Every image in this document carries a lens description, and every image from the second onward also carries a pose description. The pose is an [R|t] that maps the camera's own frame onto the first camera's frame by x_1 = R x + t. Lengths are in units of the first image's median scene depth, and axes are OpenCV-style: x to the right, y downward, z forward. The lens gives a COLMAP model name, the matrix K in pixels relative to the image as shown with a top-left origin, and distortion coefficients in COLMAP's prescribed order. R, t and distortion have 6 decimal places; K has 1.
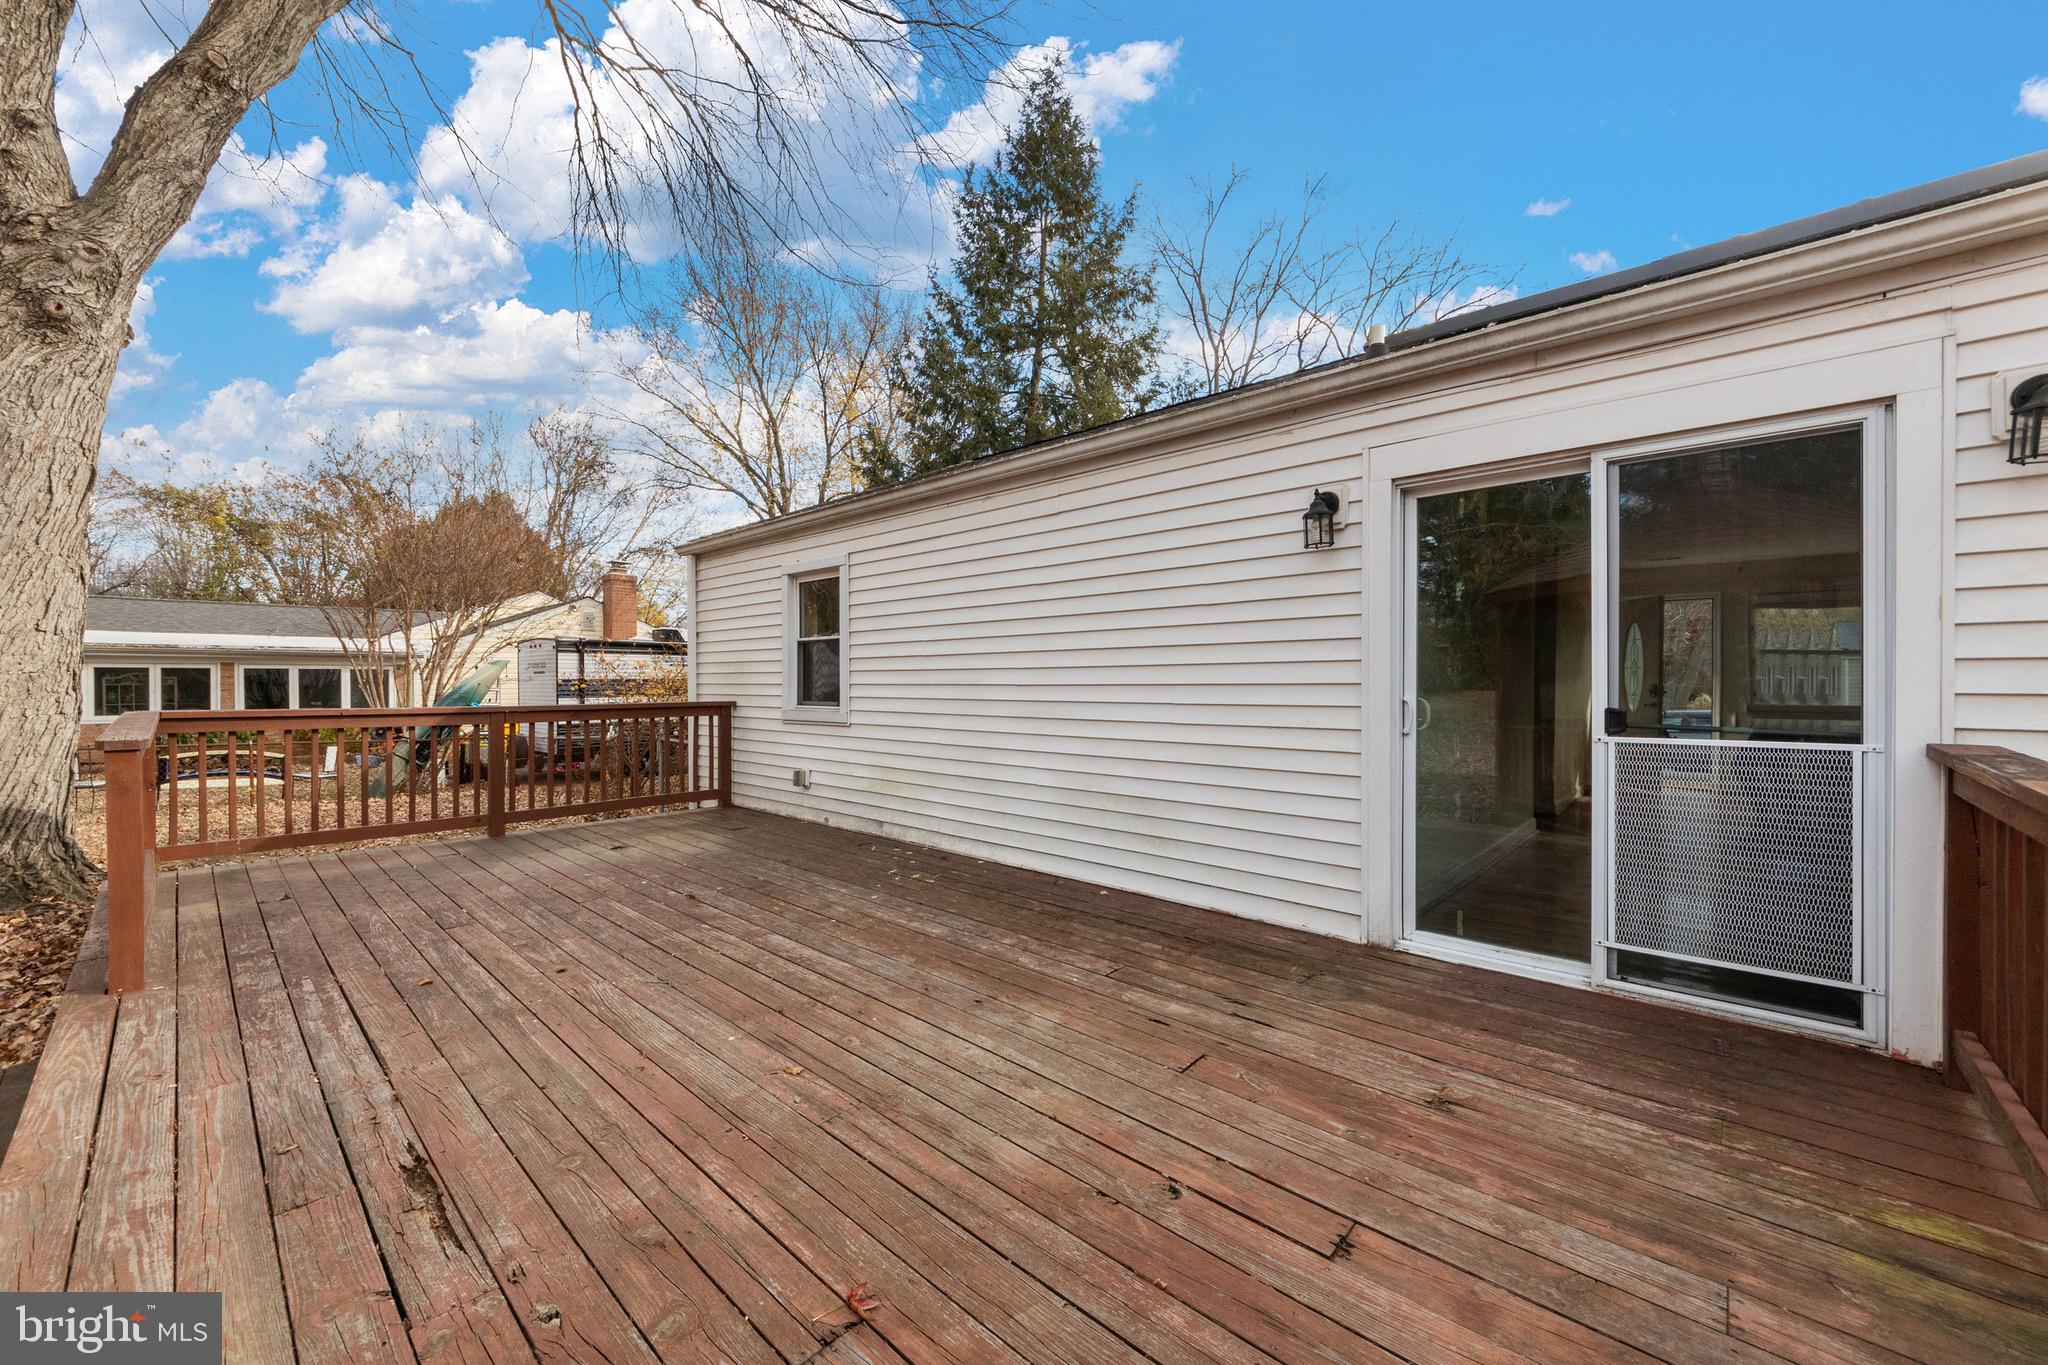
lens RADIAL K [[776.2, 0, 1044.9], [0, 776.2, 681.4], [0, 0, 1]] dist [0.000290, -0.004745]
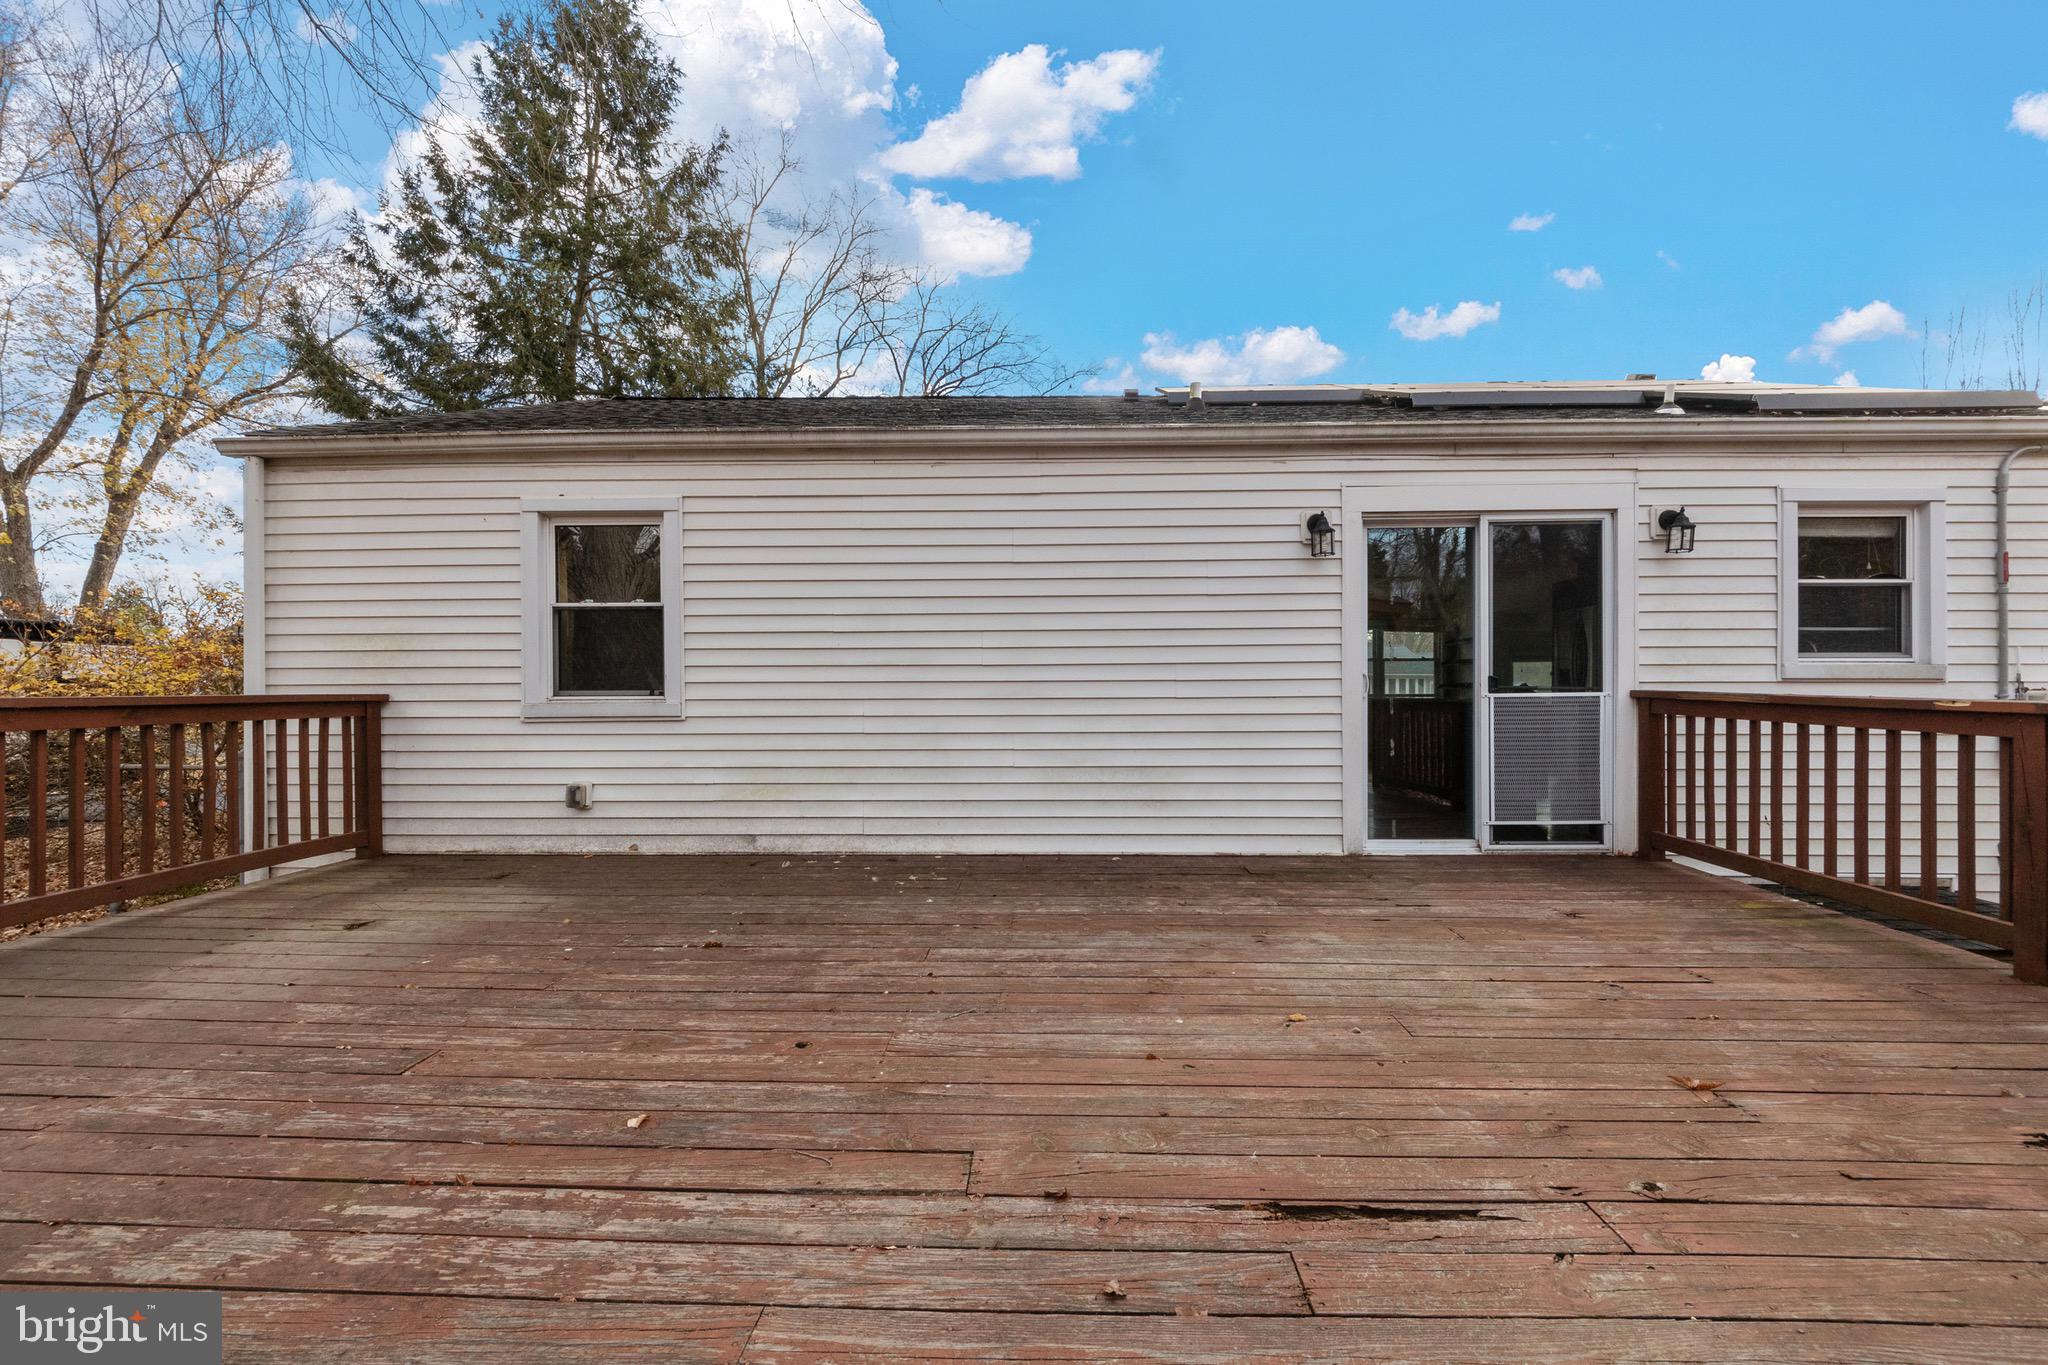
lens RADIAL K [[776.2, 0, 1050.8], [0, 776.2, 692.9], [0, 0, 1]] dist [0.000290, -0.004745]
pose [[0.761695, -0.002177, 0.647932, -0.891342], [0.003341, 0.999994, -0.000568, 0.059900], [-0.647927, 0.002598, 0.761698, 0.325502]]
